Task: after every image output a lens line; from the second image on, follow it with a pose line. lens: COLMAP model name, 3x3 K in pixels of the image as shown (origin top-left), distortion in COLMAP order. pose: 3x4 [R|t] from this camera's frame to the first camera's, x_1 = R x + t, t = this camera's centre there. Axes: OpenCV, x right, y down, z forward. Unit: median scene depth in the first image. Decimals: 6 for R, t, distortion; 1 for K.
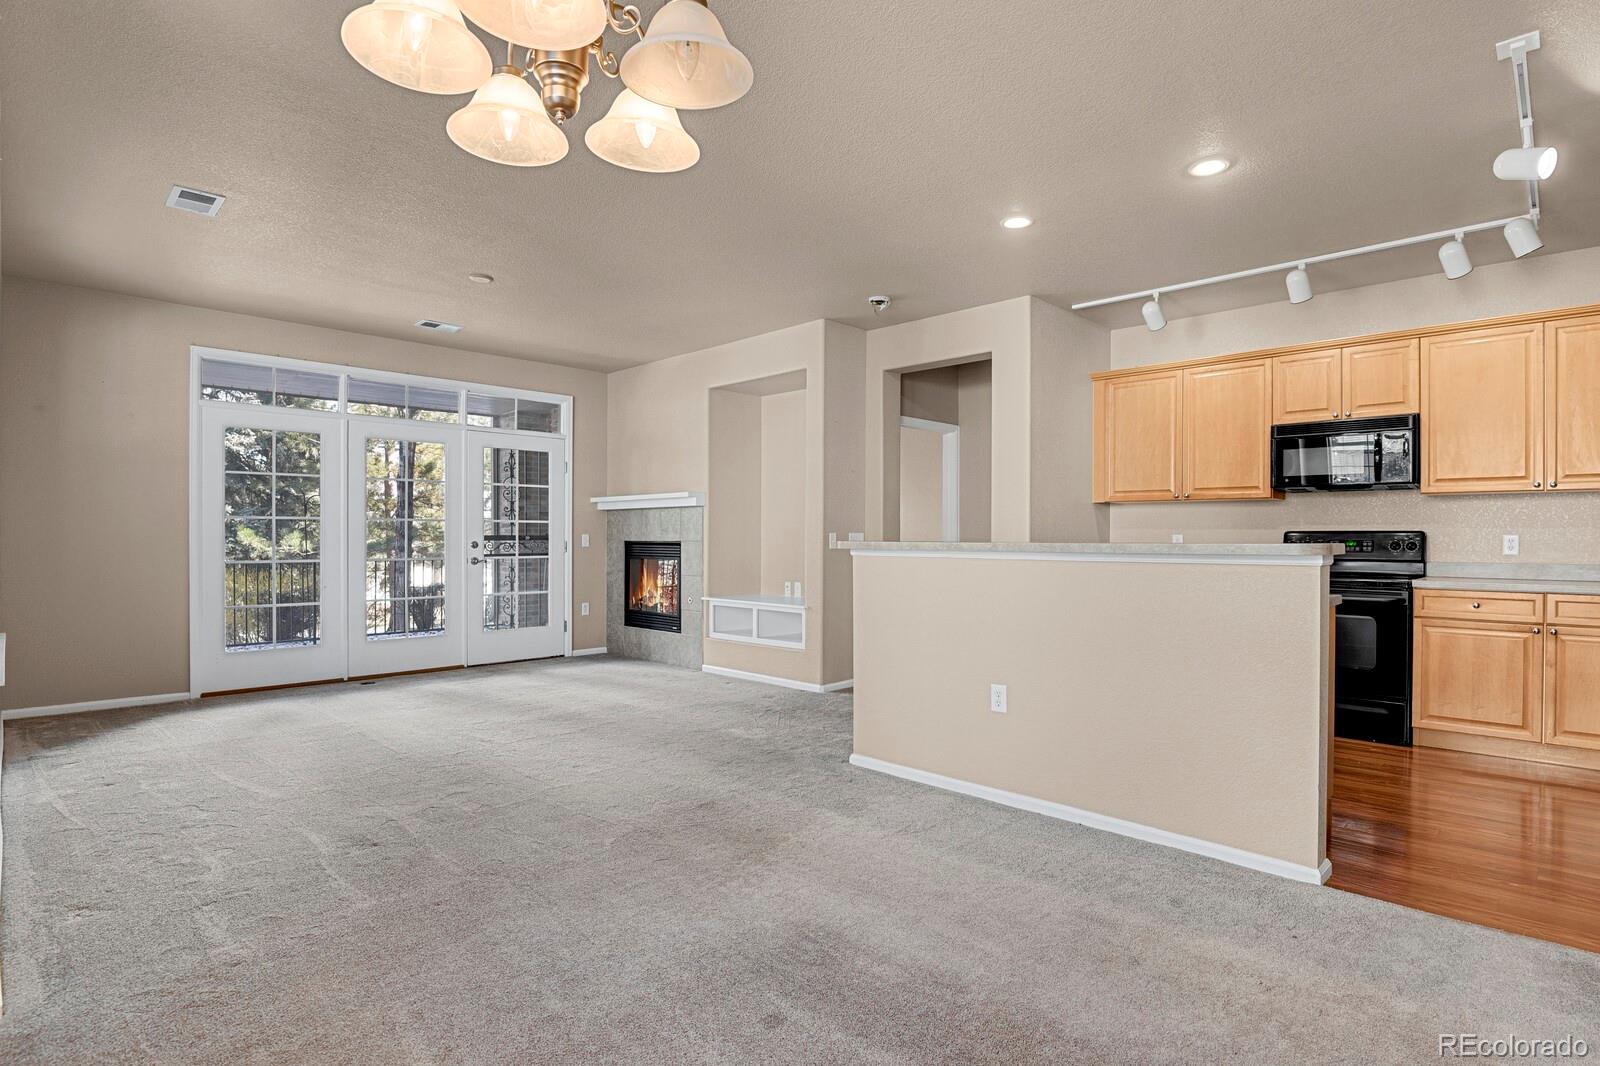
lens RADIAL K [[793.5, 0, 795.3], [0, 793.5, 538.7], [0, 0, 1]] dist [-0.022453, -0.005581]
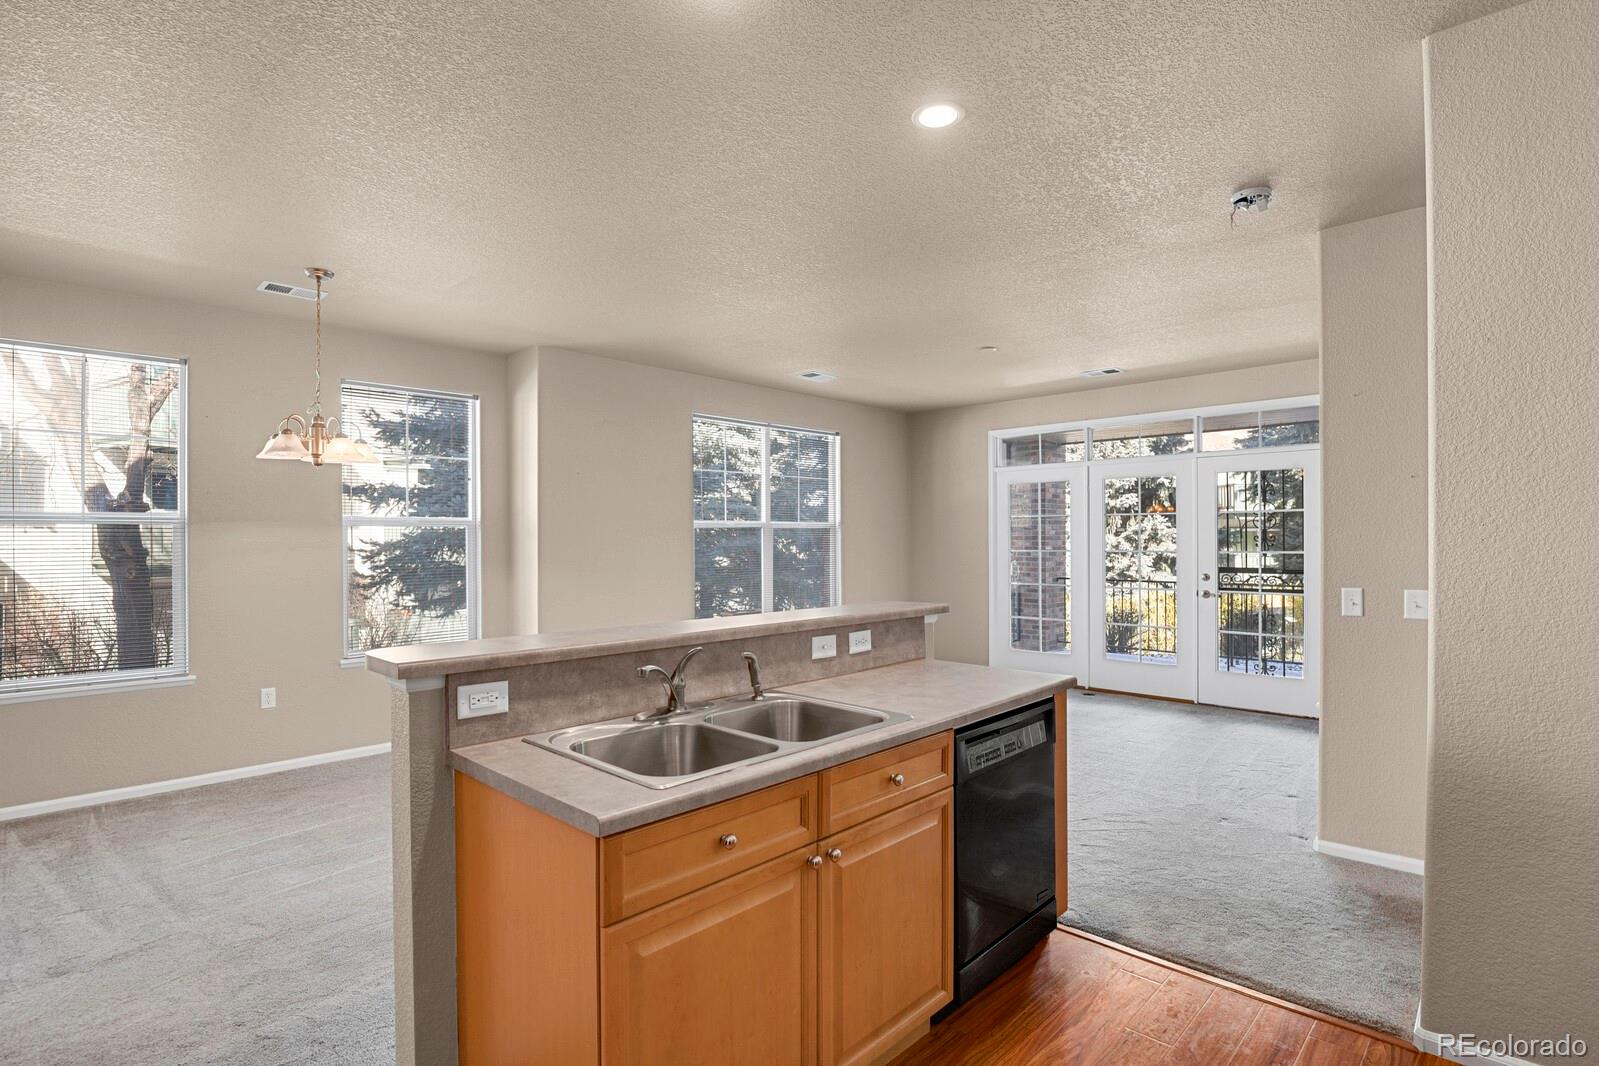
lens RADIAL K [[793.0, 0, 793.0], [0, 793.0, 531.2], [0, 0, 1]] dist [-0.022453, -0.005581]
pose [[0.002125, -0.013601, -0.999905, 0.718113], [0.003434, 0.999902, -0.013593, -0.047888], [0.999992, -0.003405, 0.002172, 0.666417]]
